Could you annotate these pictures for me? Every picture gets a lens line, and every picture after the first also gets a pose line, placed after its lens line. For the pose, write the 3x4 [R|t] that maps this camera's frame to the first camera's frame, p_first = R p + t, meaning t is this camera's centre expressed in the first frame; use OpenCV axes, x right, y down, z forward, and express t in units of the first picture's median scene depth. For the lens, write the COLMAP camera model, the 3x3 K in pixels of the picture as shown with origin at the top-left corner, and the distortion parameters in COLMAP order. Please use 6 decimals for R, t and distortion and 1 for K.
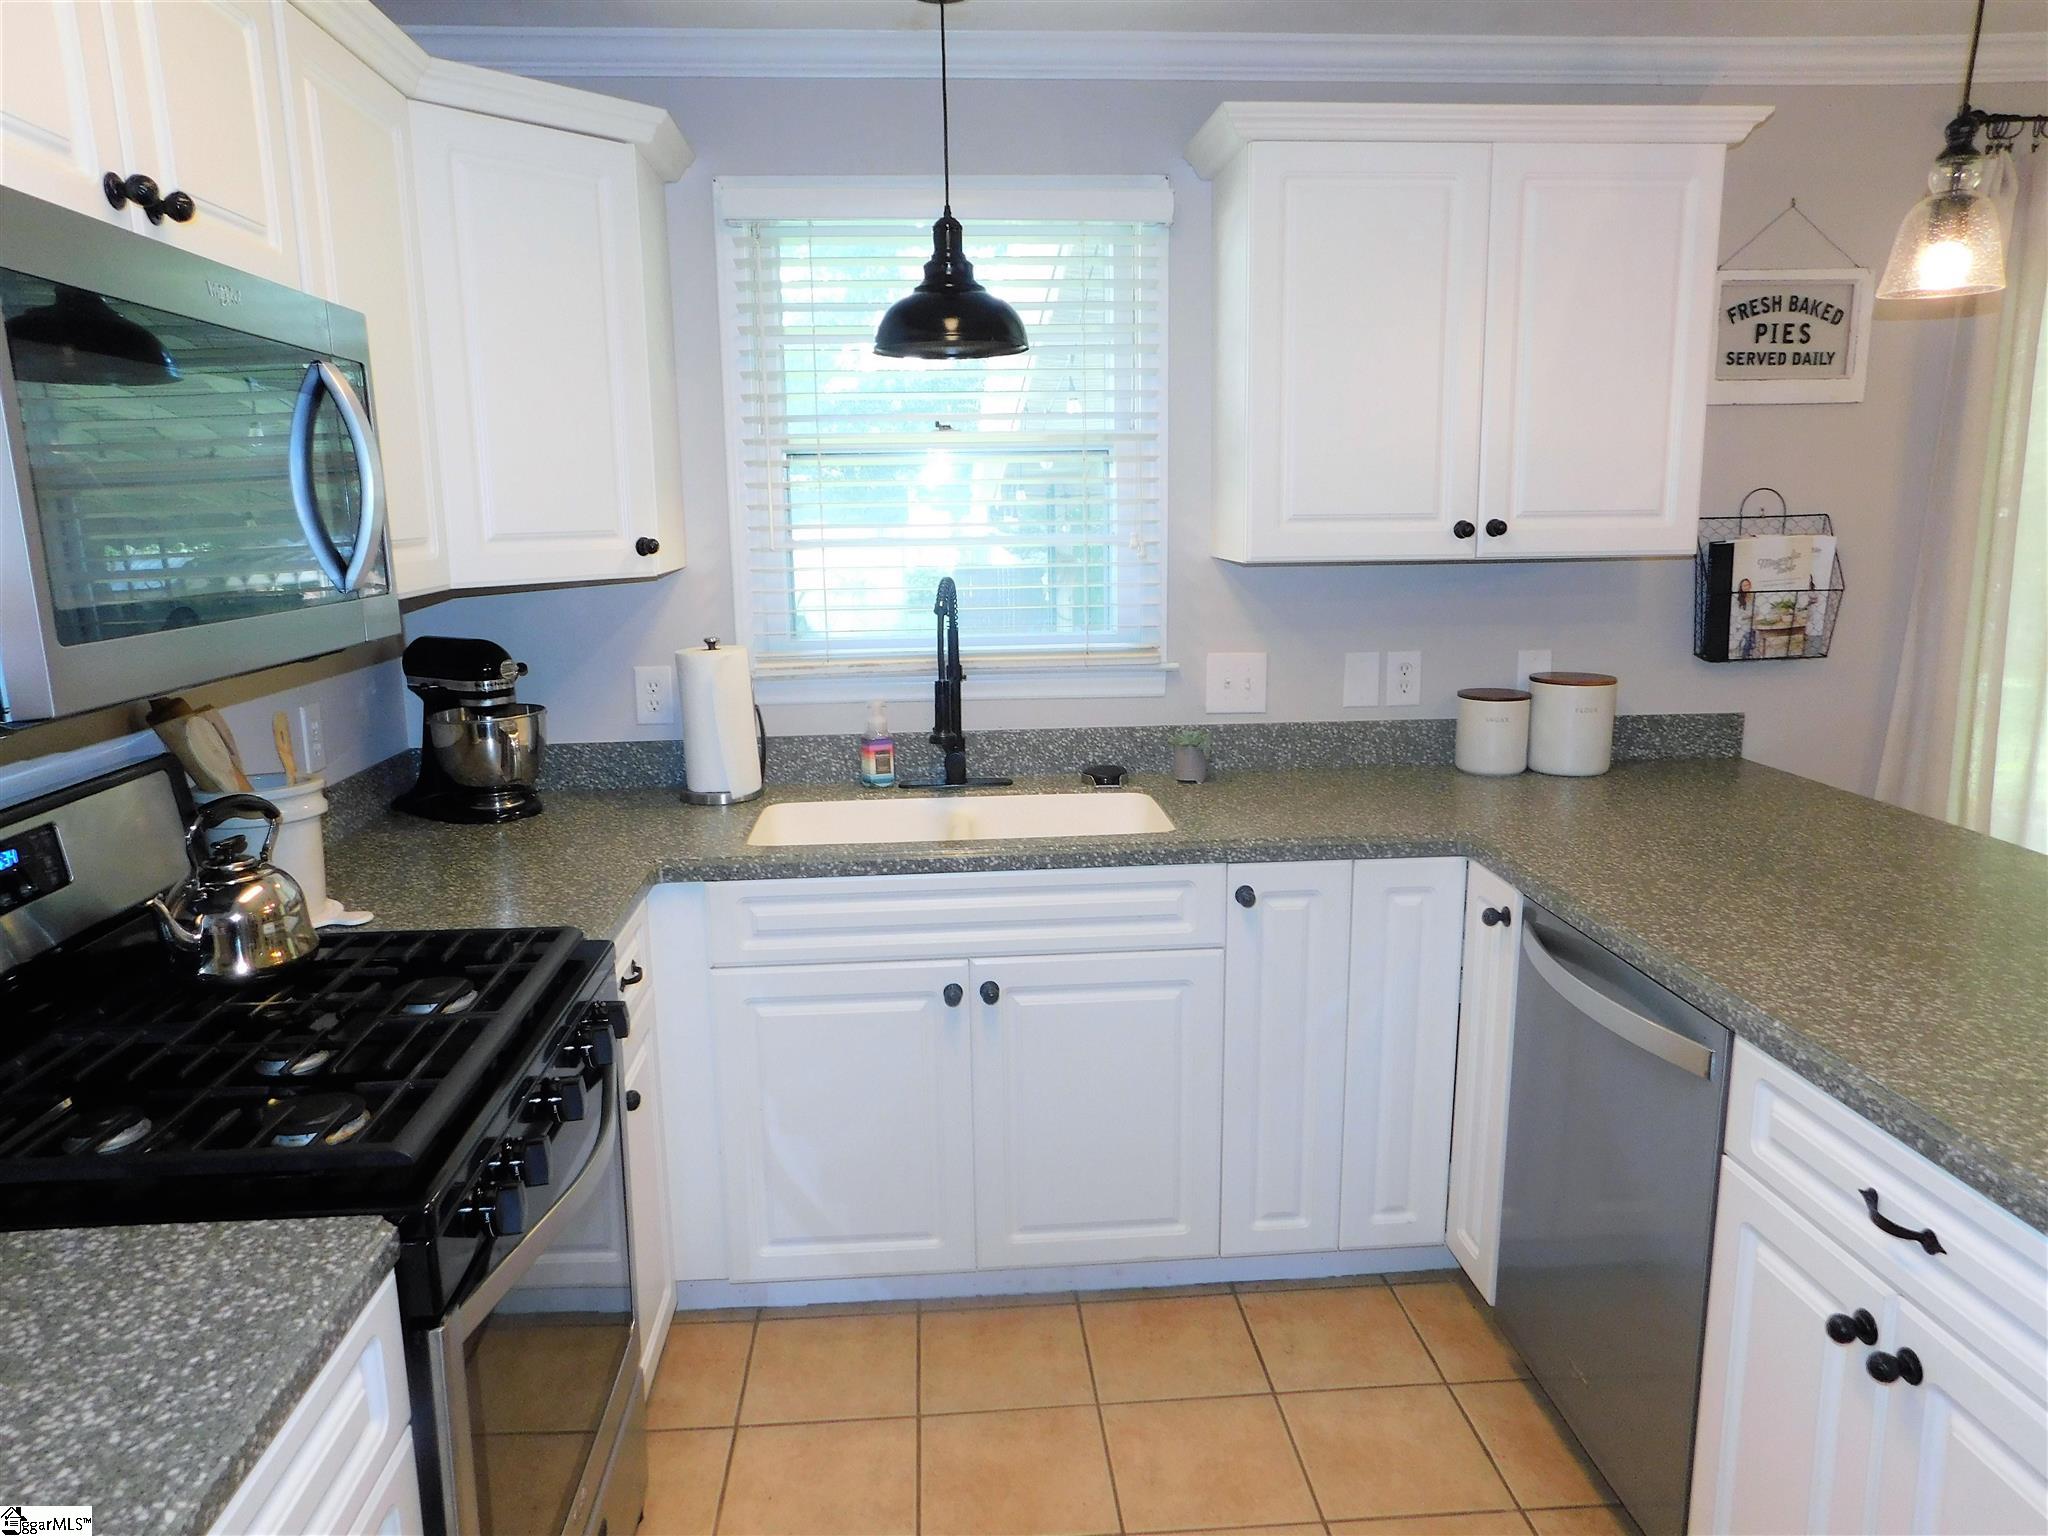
lens RADIAL K [[1388.7, 0, 1035.7], [0, 1388.7, 768.0], [0, 0, 1]] dist [-0.033412, 0.030887]
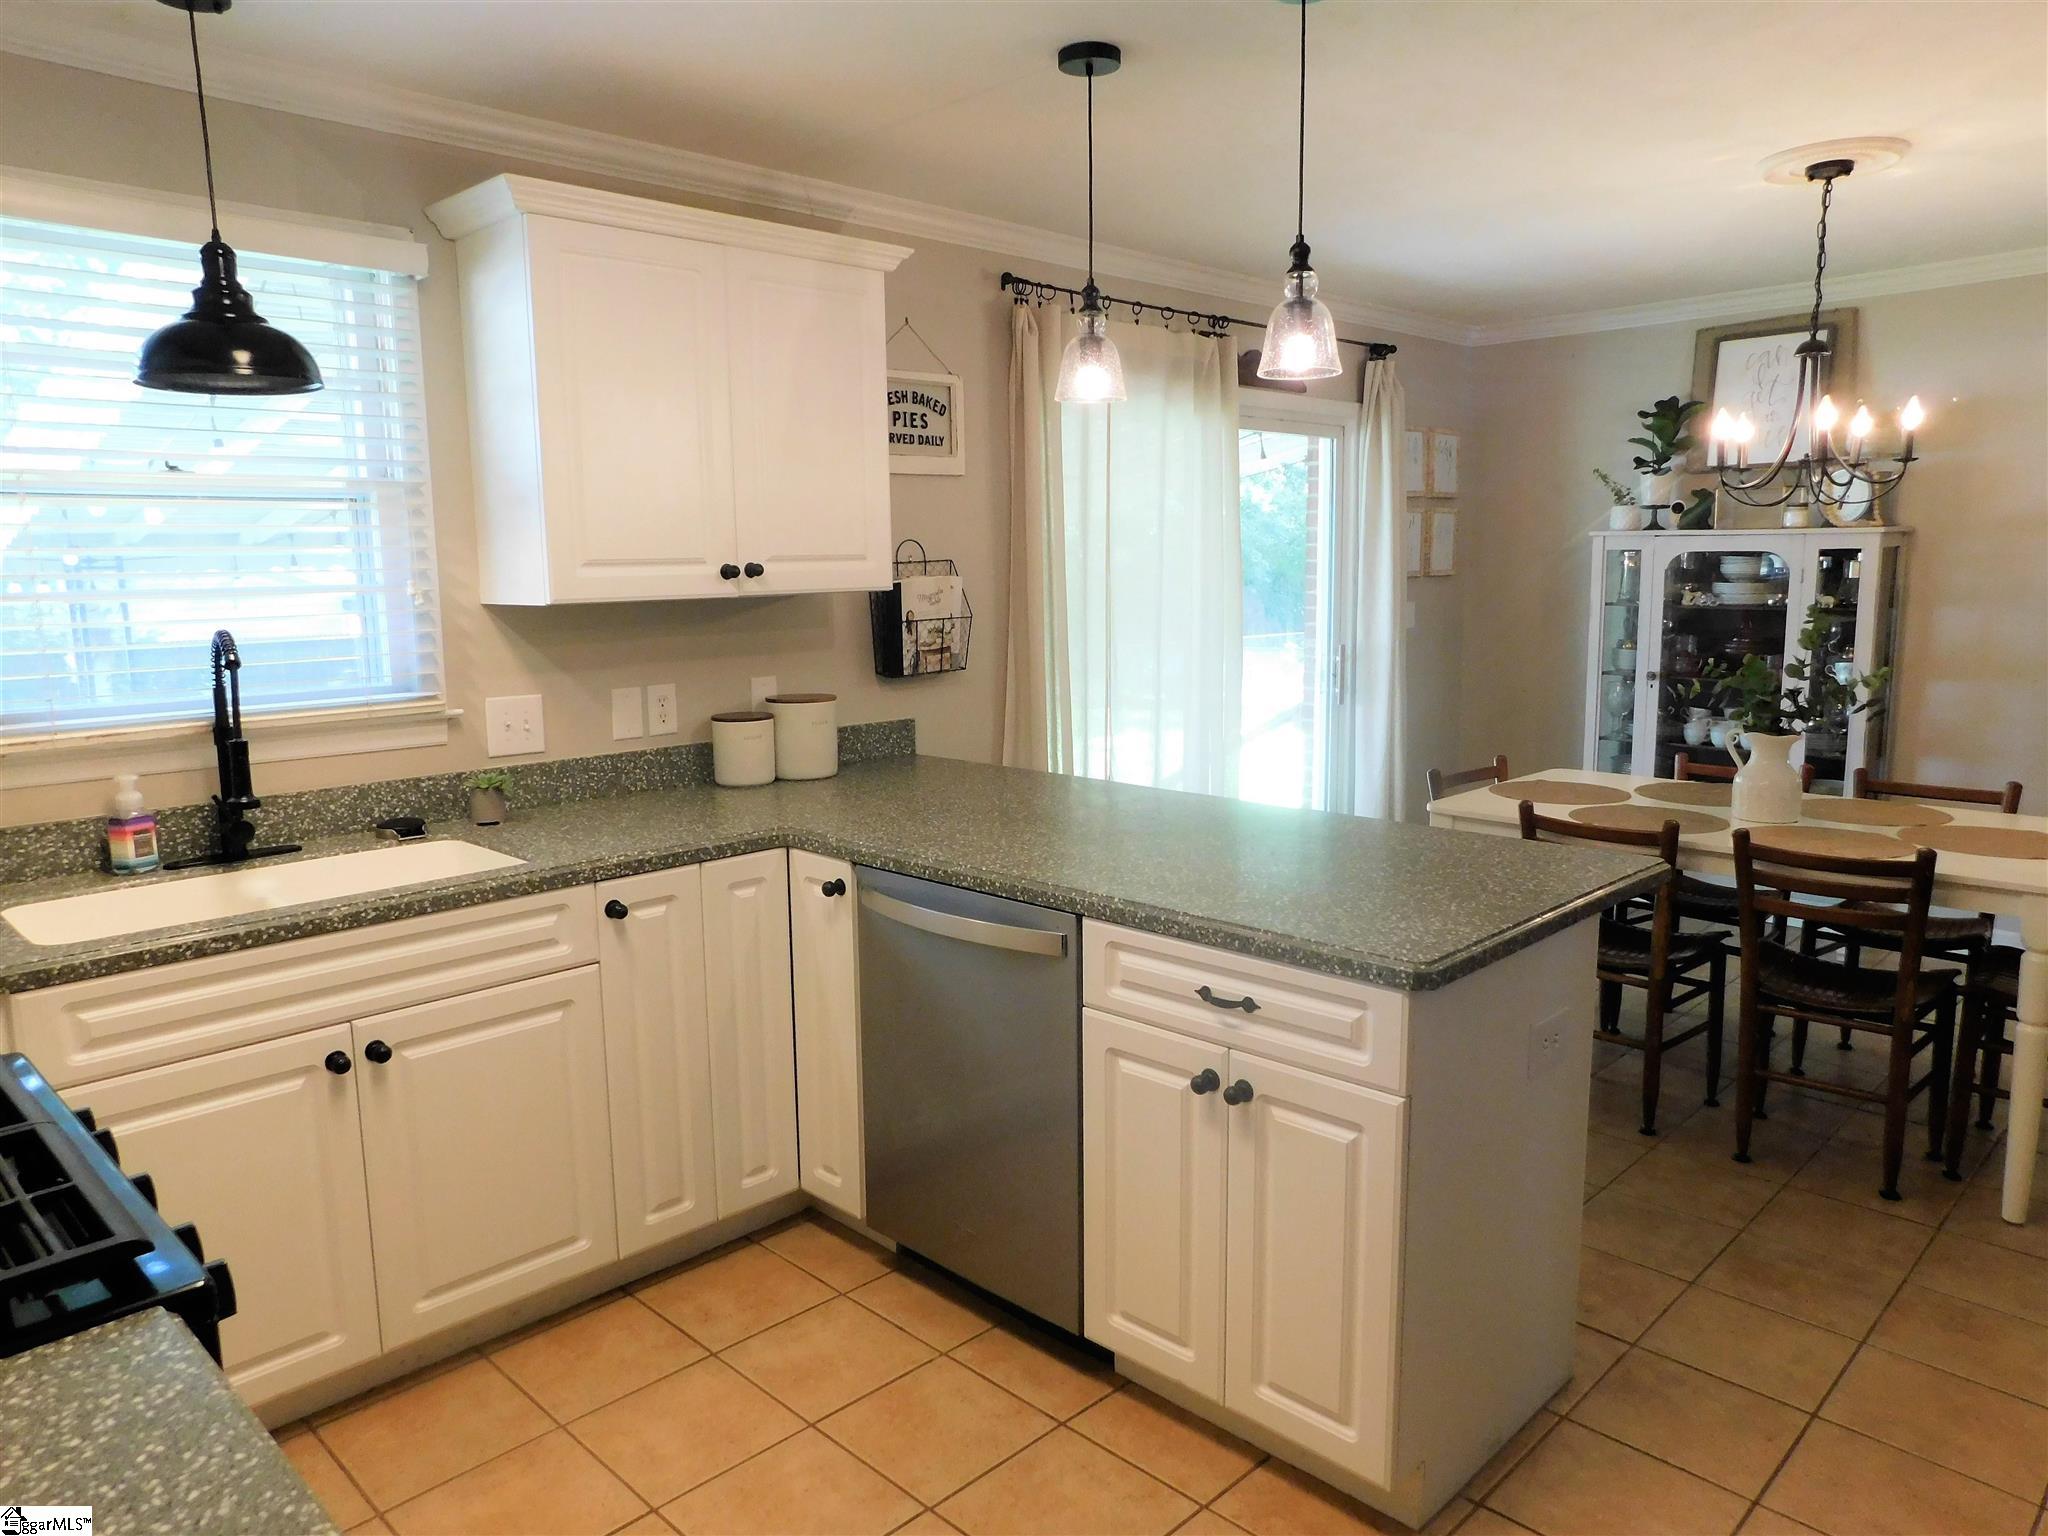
lens RADIAL K [[1388.7, 0, 1037.3], [0, 1388.7, 763.2], [0, 0, 1]] dist [-0.033412, 0.030887]
pose [[0.754230, -0.095474, 0.649632, -0.249707], [0.129723, 0.991538, -0.004888, 0.023816], [-0.643669, 0.087959, 0.760233, -0.029336]]
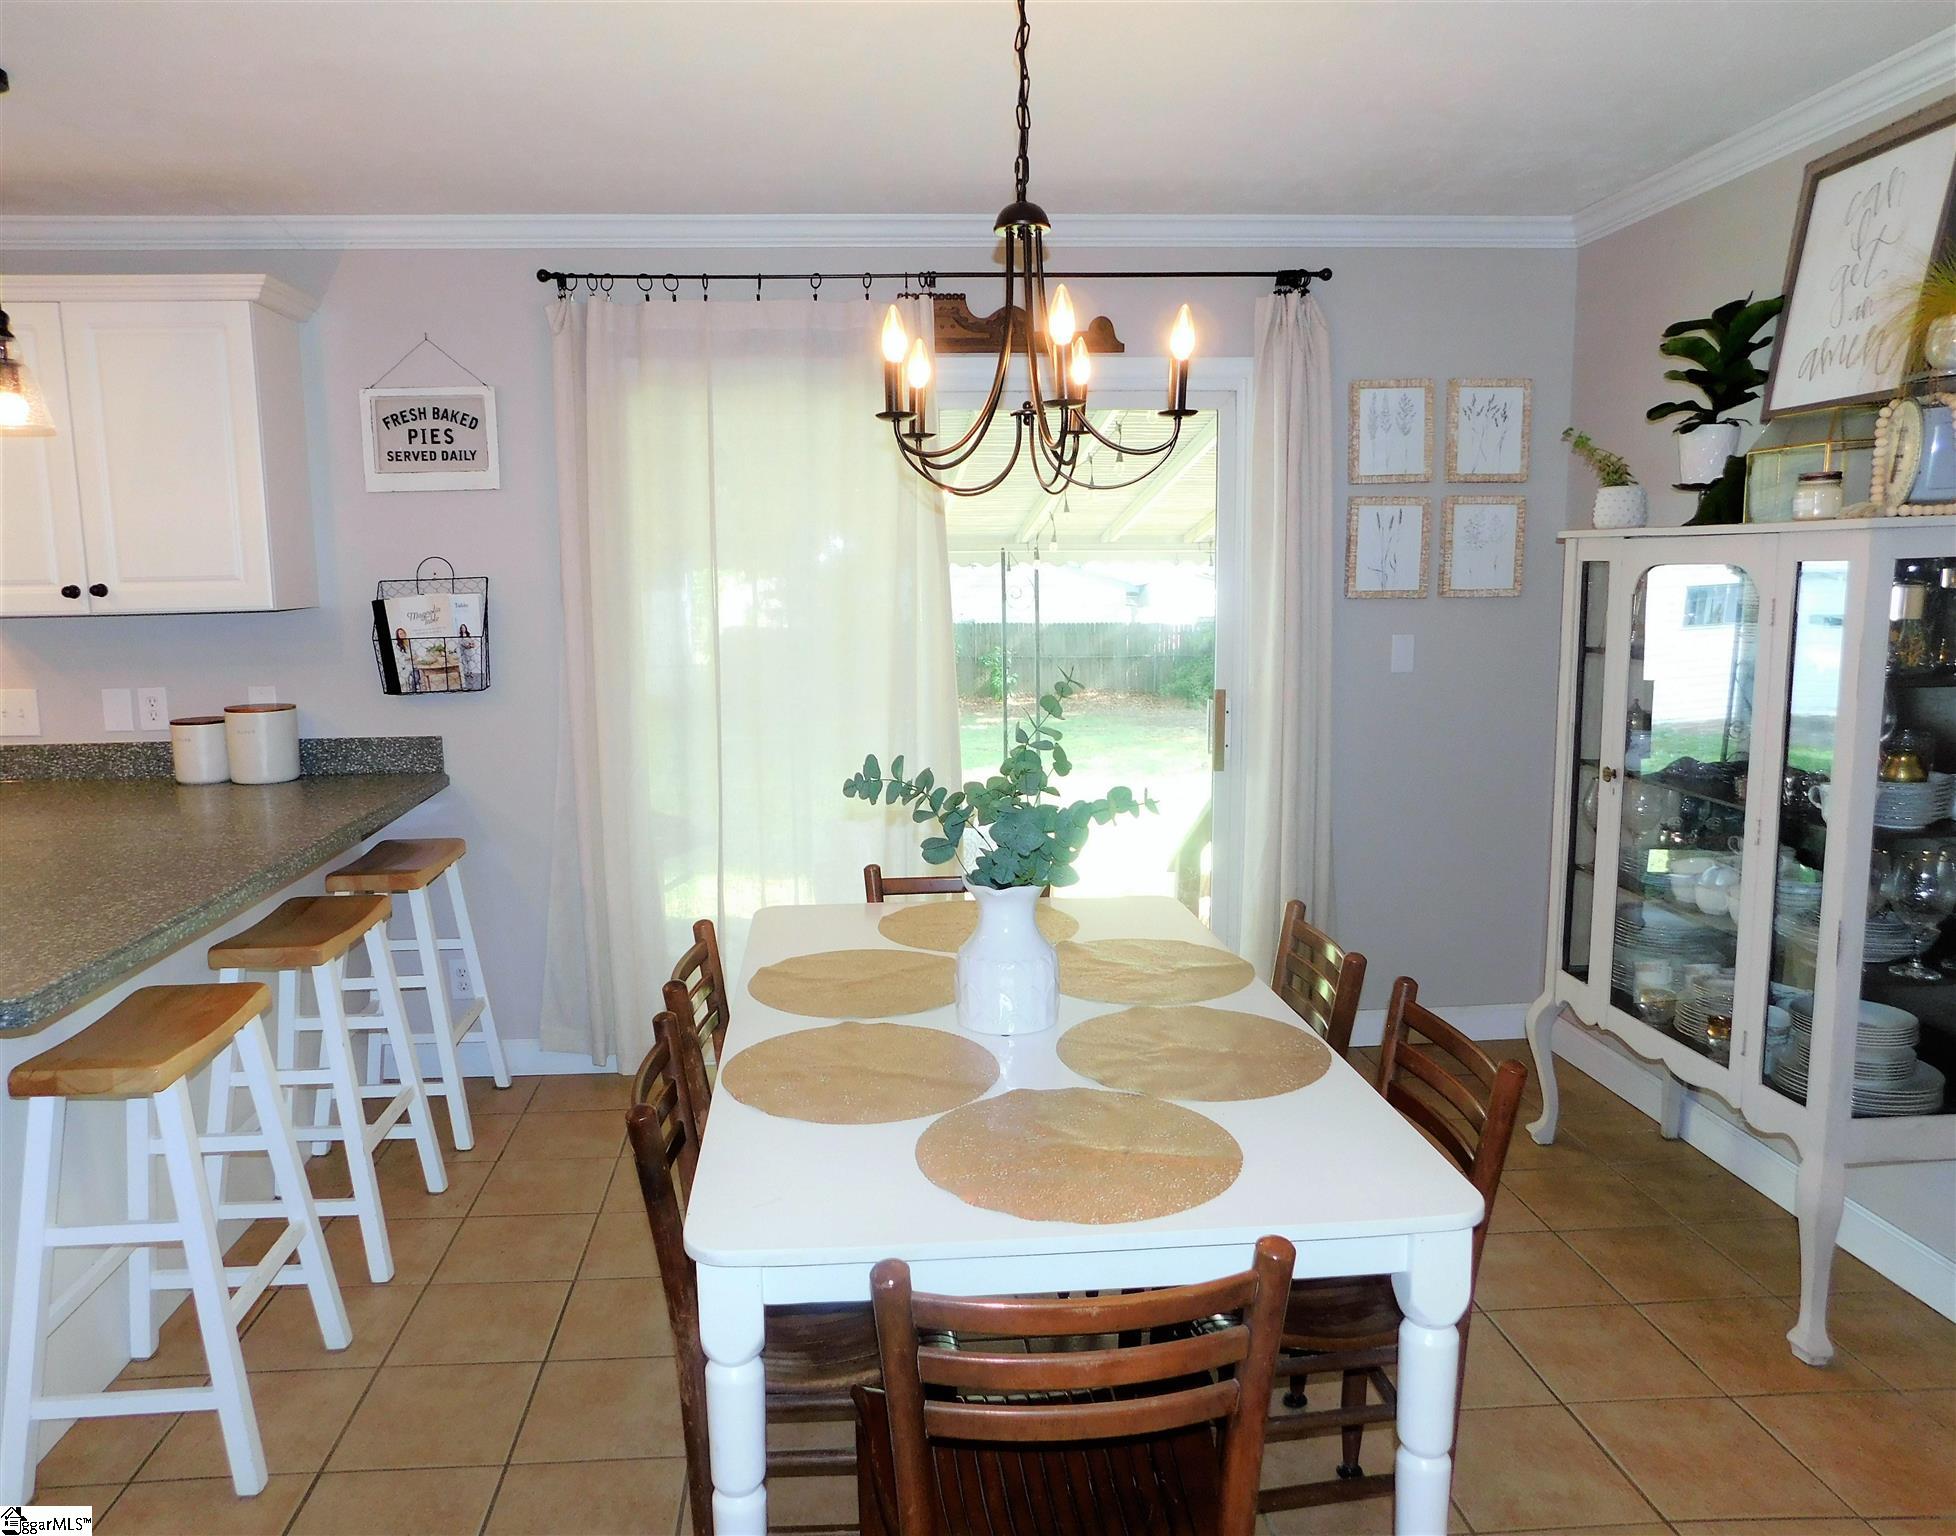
lens RADIAL K [[1358.6, 0, 964.8], [0, 1358.6, 755.0], [0, 0, 1]] dist [-0.038428, 0.018097]
pose [[0.999959, -0.001215, -0.008990, 1.106825], [0.000743, 0.998634, -0.052239, 0.045879], [0.009041, 0.052230, 0.998594, -0.235601]]
